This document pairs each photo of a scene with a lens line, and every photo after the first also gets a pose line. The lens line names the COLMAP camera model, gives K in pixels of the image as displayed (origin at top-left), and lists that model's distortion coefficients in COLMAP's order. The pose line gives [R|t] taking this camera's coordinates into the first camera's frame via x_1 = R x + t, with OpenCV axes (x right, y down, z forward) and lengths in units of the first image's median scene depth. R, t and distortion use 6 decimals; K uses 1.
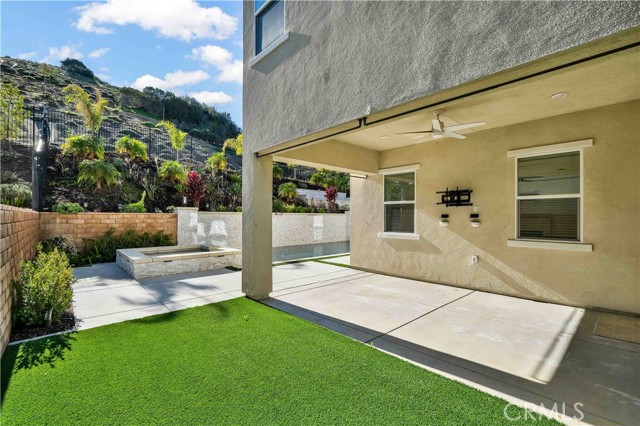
lens RADIAL K [[287.3, 0, 320.0], [0, 287.3, 213.0], [0, 0, 1]] dist [0.000027, 0.000405]
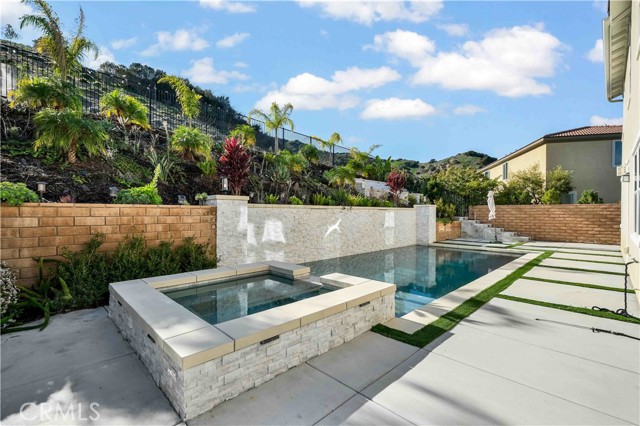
lens RADIAL K [[287.3, 0, 320.0], [0, 287.3, 213.0], [0, 0, 1]] dist [0.000027, 0.000405]
pose [[0.999169, 0.001272, 0.040737, -0.318068], [-0.001855, 0.999896, 0.014281, 0.006395], [-0.040715, -0.014345, 0.999068, 0.430424]]
